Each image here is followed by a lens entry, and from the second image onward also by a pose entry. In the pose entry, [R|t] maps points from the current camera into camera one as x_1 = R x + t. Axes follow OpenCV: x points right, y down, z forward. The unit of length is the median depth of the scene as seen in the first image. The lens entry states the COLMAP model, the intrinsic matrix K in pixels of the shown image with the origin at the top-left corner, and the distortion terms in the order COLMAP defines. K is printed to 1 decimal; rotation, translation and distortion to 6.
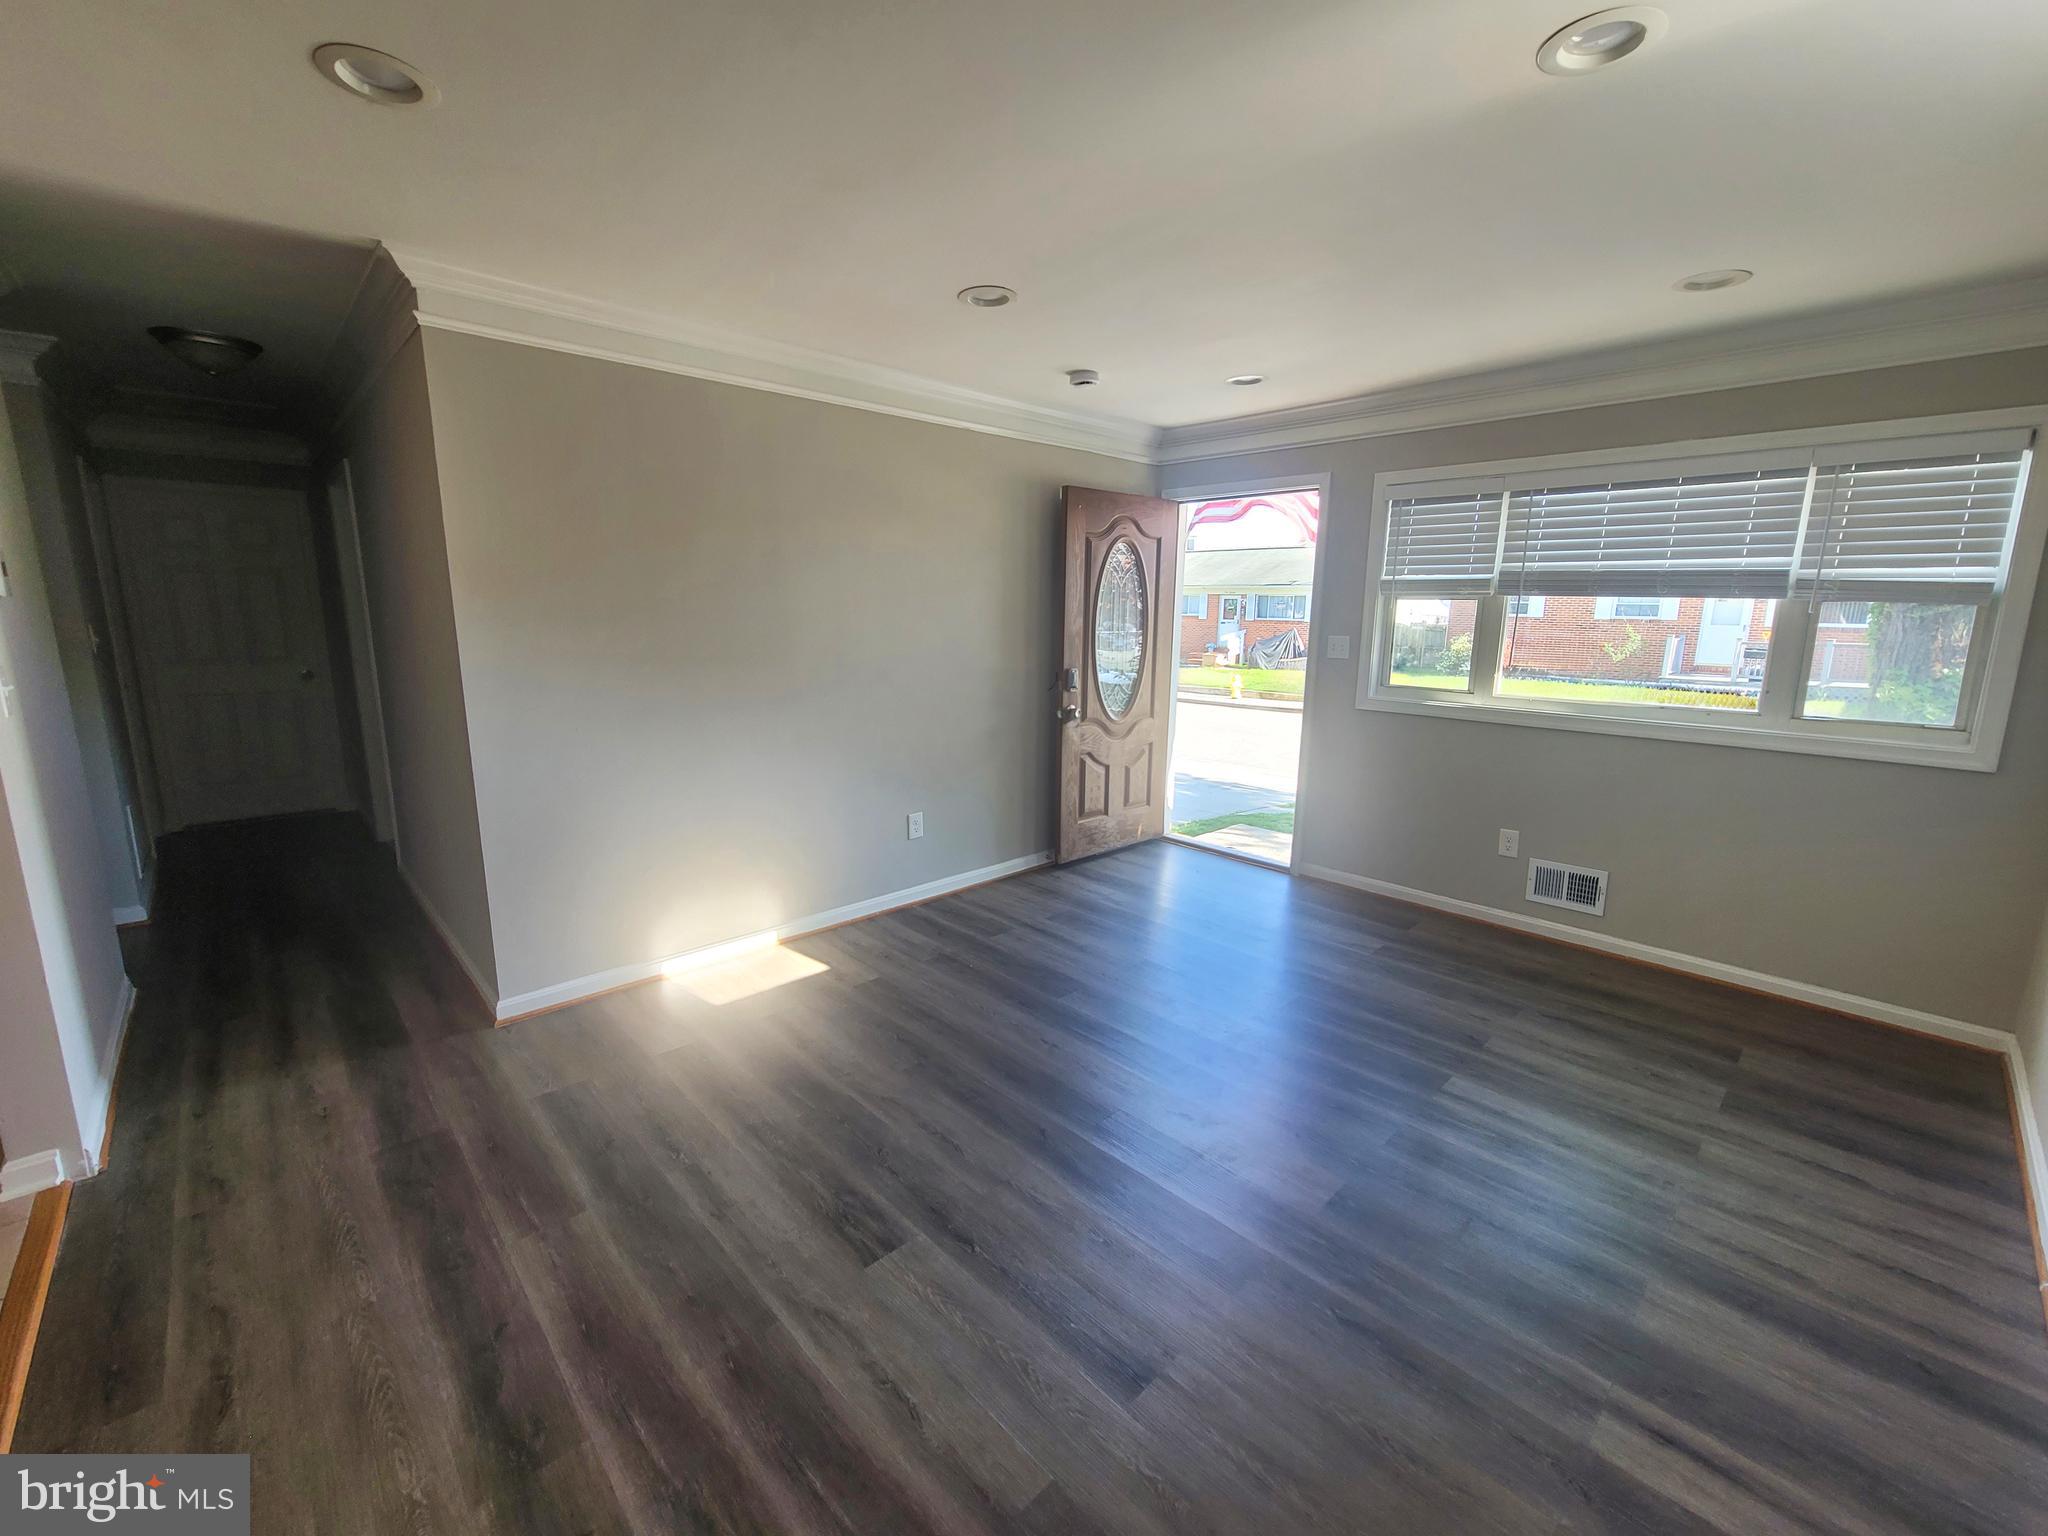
lens RADIAL K [[837.1, 0, 1021.5], [0, 837.1, 766.0], [0, 0, 1]] dist [-0.006964, -0.000059]
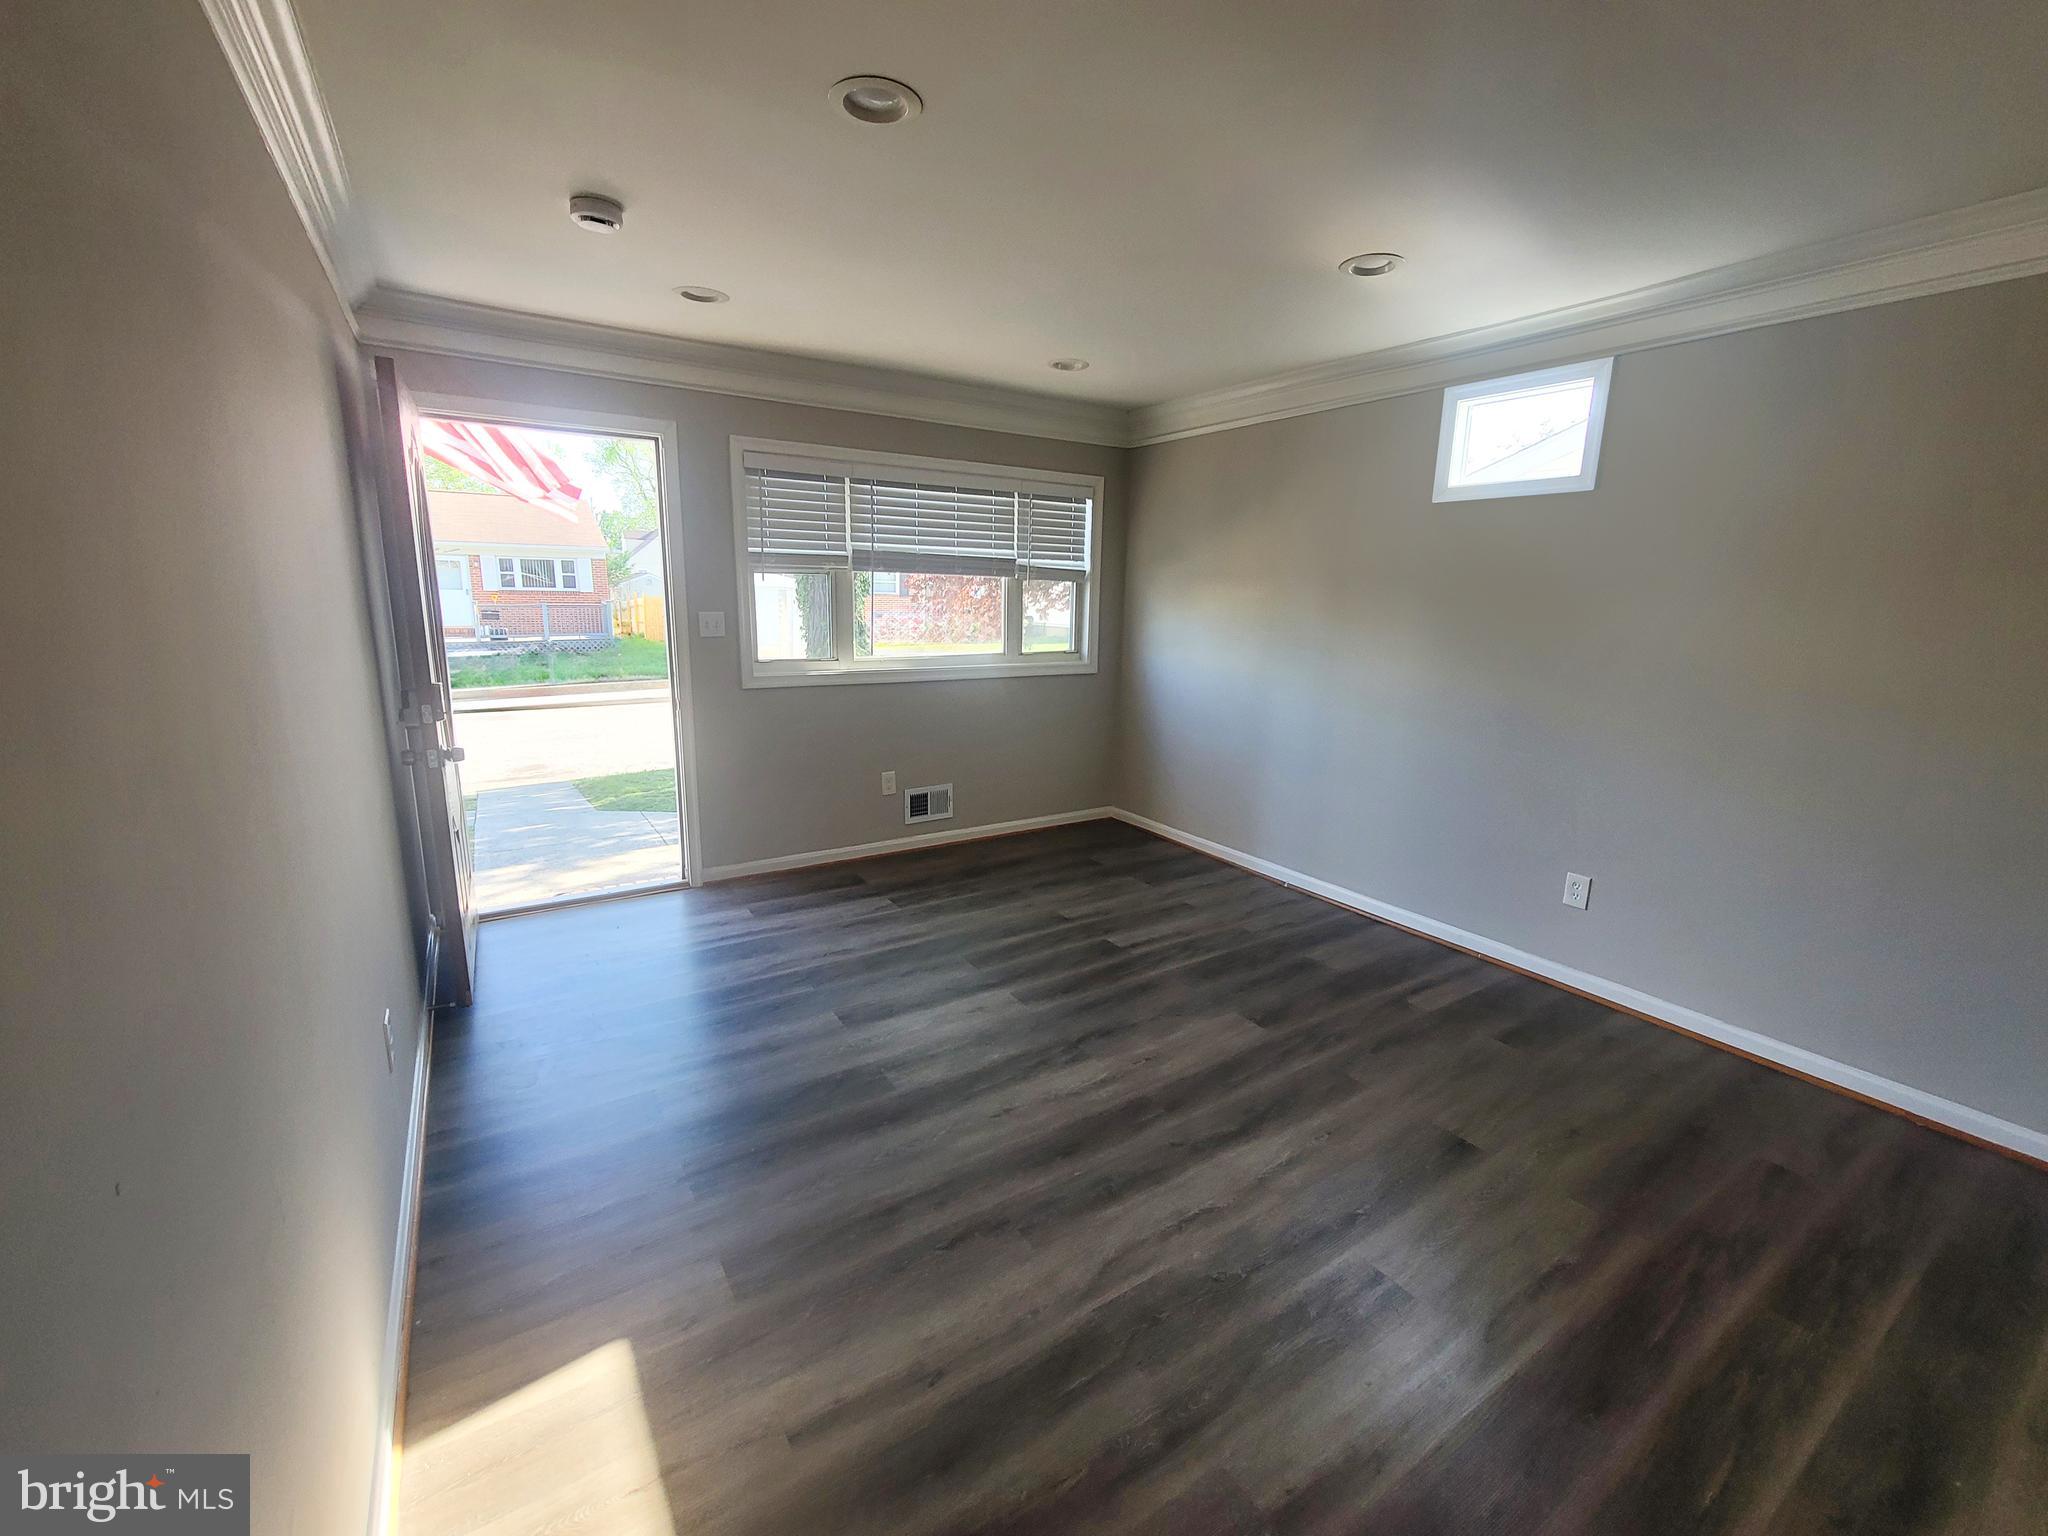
lens RADIAL K [[837.1, 0, 1021.5], [0, 837.1, 766.0], [0, 0, 1]] dist [-0.006964, -0.000059]
pose [[0.185861, -0.209610, 0.959958, -0.627308], [0.168195, 0.969348, 0.179096, -0.136041], [-0.968073, 0.128173, 0.215420, 0.686604]]
